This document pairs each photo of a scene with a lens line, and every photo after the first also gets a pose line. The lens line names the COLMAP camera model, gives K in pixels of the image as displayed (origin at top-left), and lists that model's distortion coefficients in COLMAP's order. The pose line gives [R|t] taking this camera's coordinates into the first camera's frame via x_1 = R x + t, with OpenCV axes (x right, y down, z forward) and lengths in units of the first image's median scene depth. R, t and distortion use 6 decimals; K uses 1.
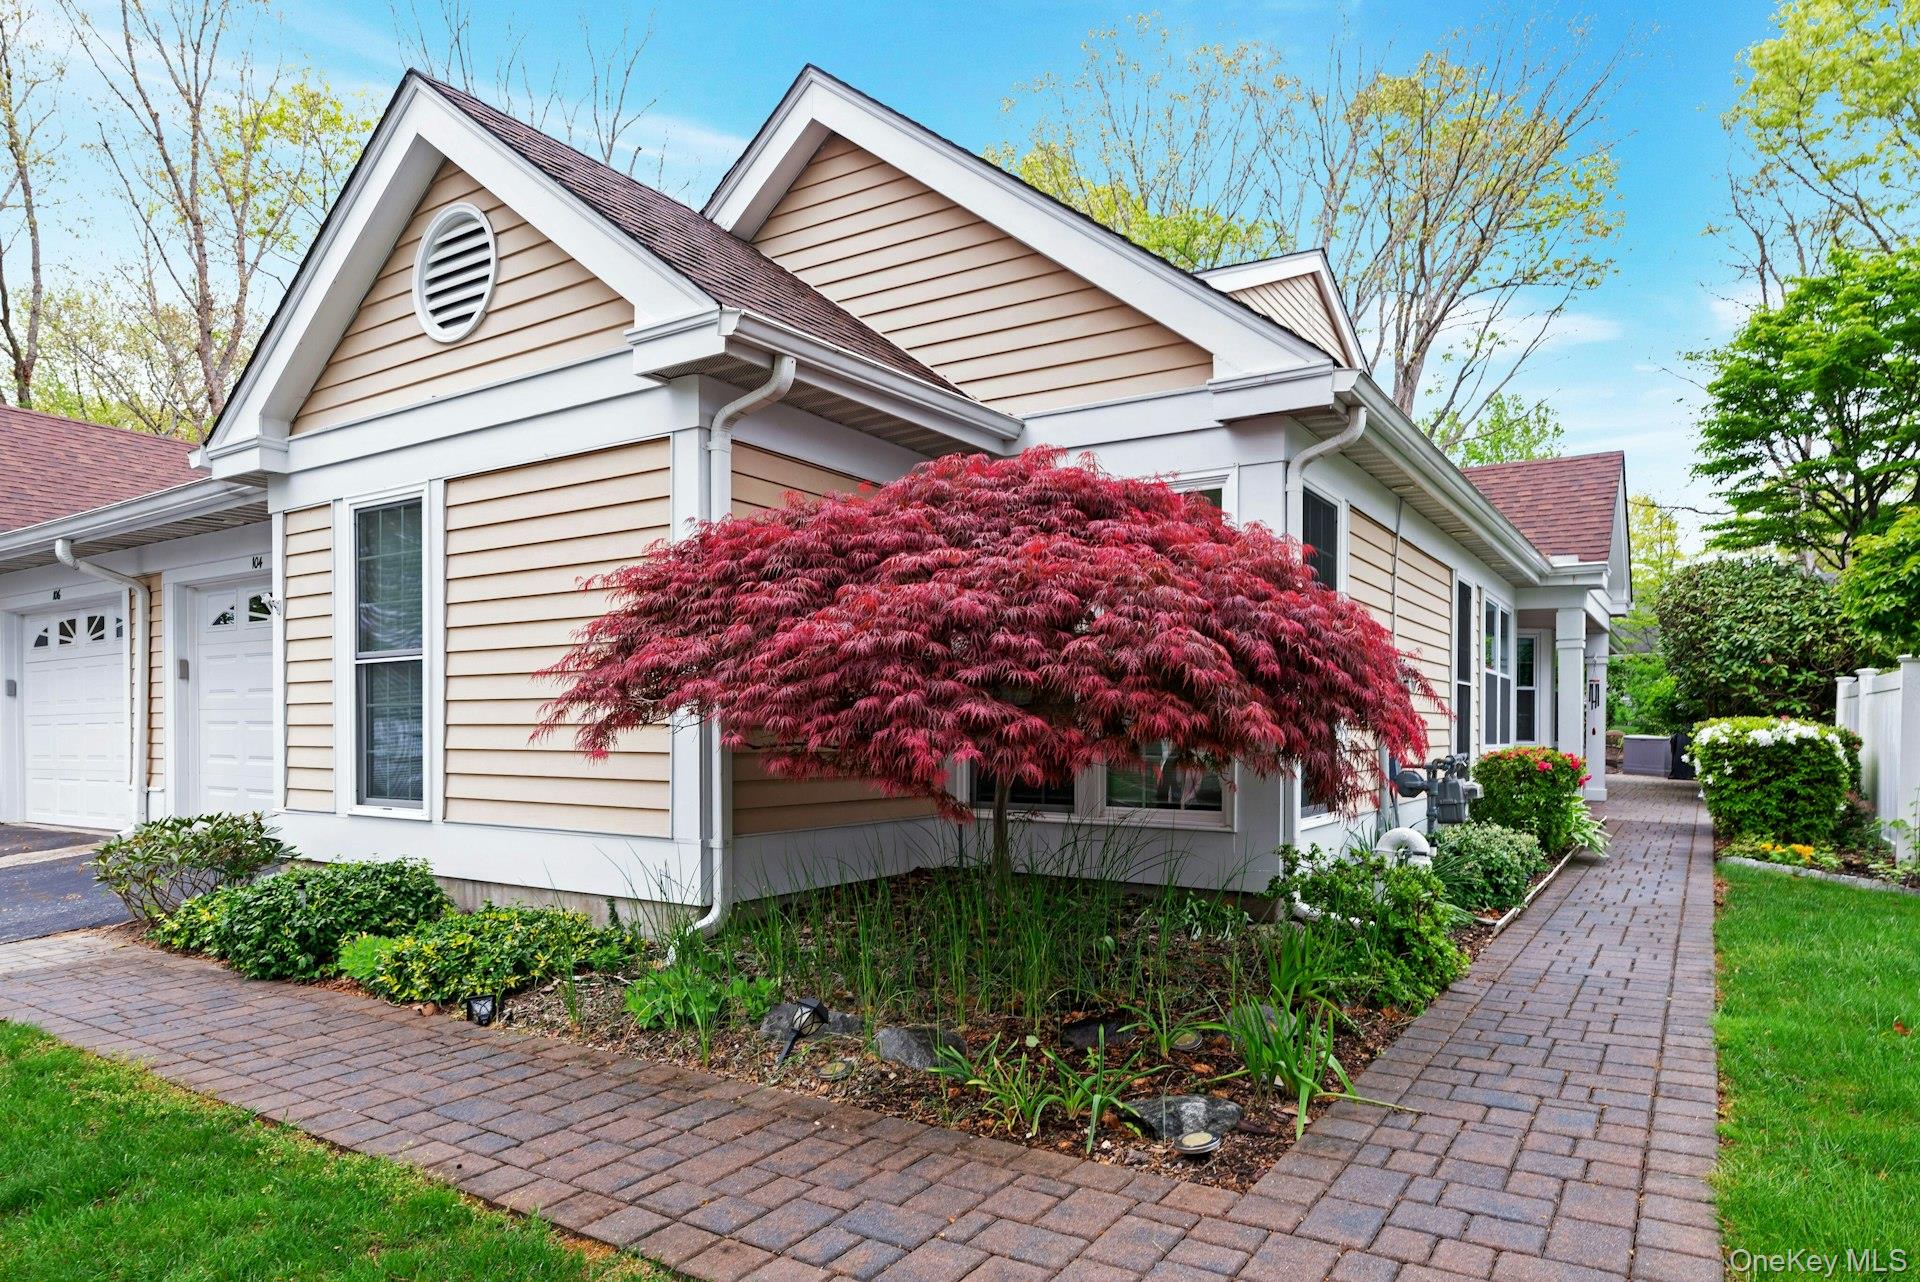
lens RADIAL K [[1167.1, 0, 925.6], [0, 1167.1, 735.9], [0, 0, 1]] dist [0.000589, 0.001037]
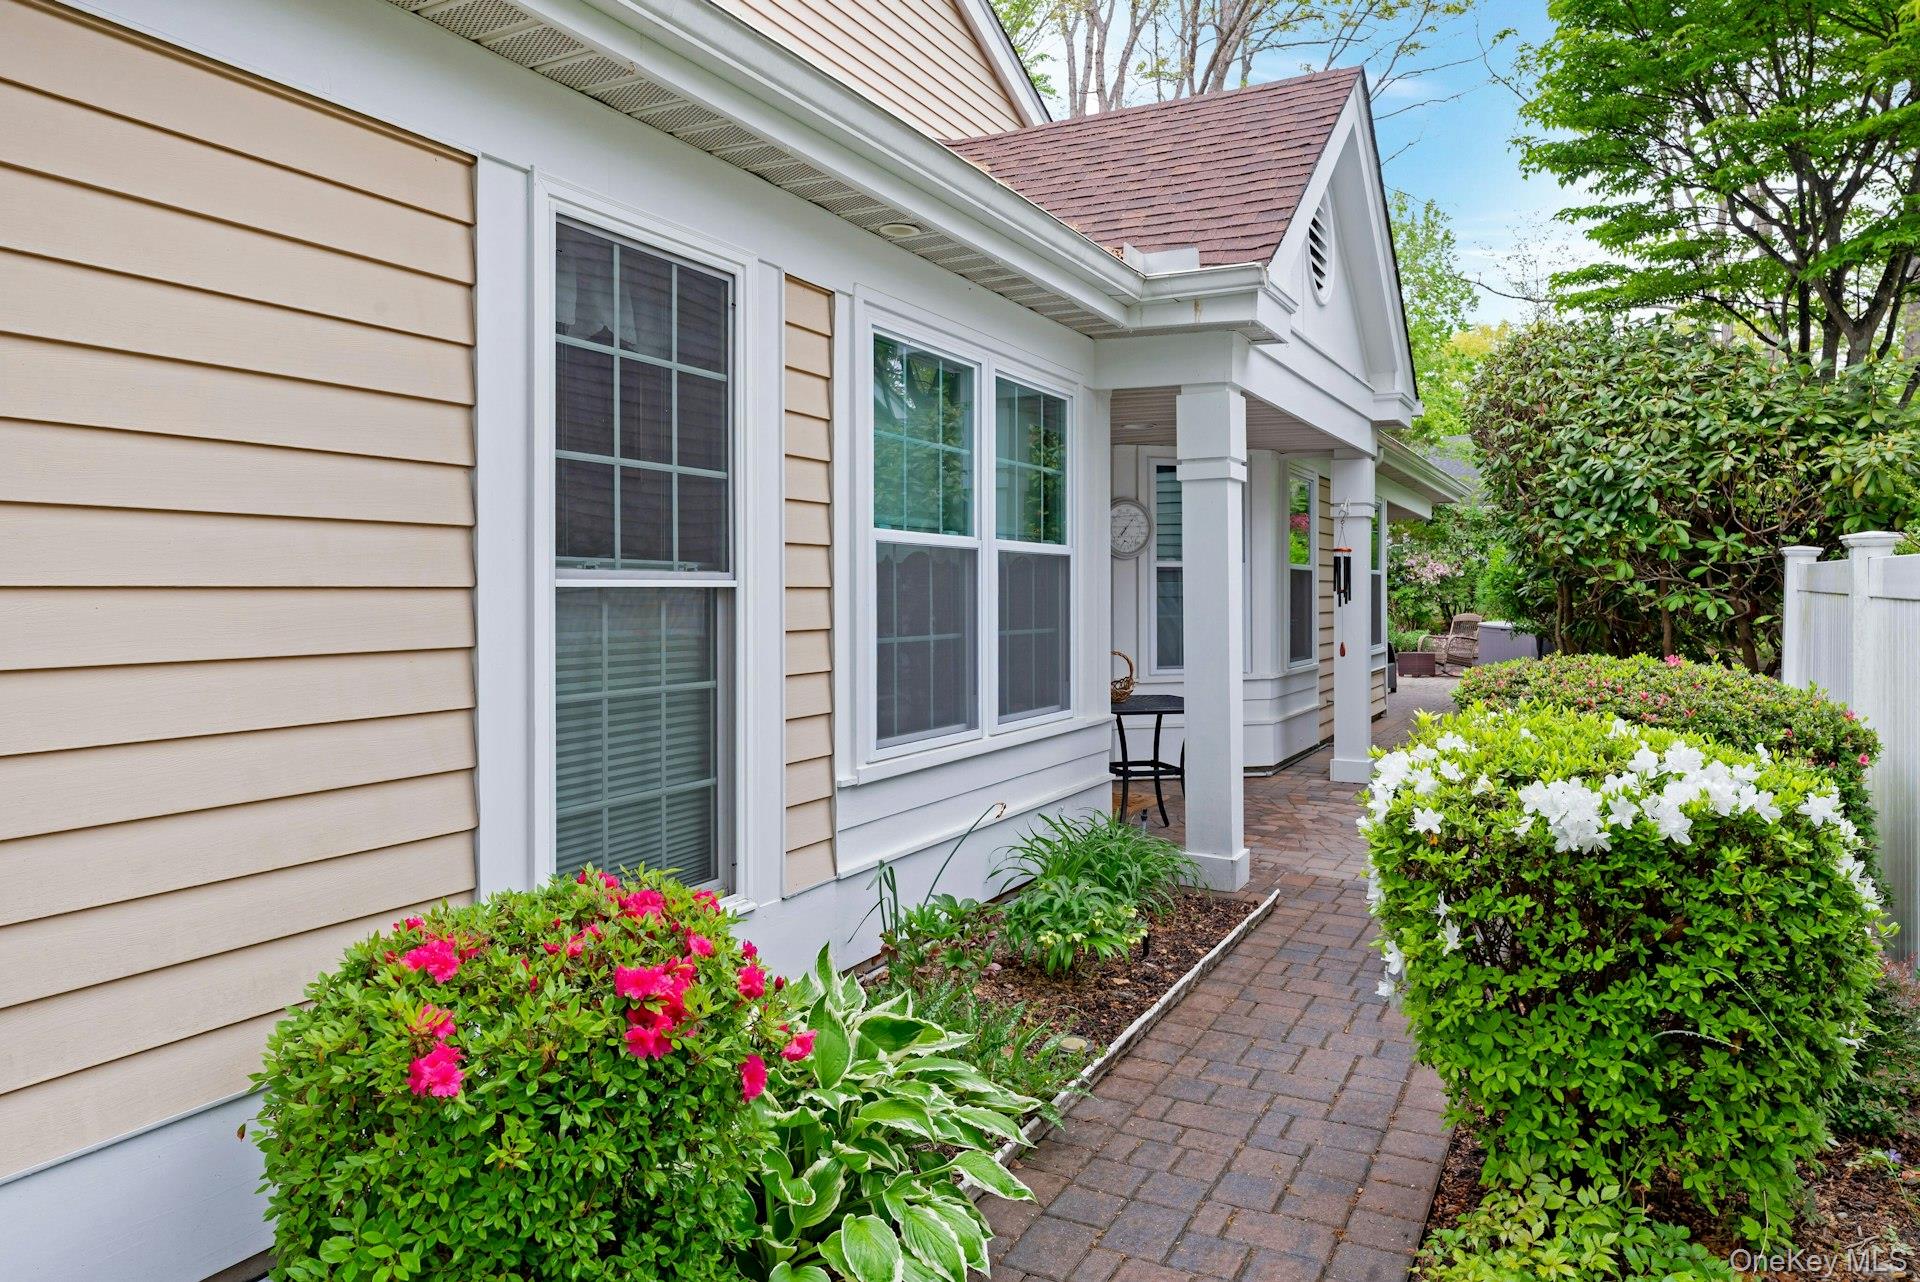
lens RADIAL K [[1297.6, 0, 963.7], [0, 1297.6, 577.5], [0, 0, 1]] dist [0.002288, 0.001604]
pose [[0.993265, -0.003891, 0.115799, 0.369305], [0.005341, 0.999911, -0.012212, -0.031286], [-0.115741, 0.012748, 0.993198, 0.489975]]
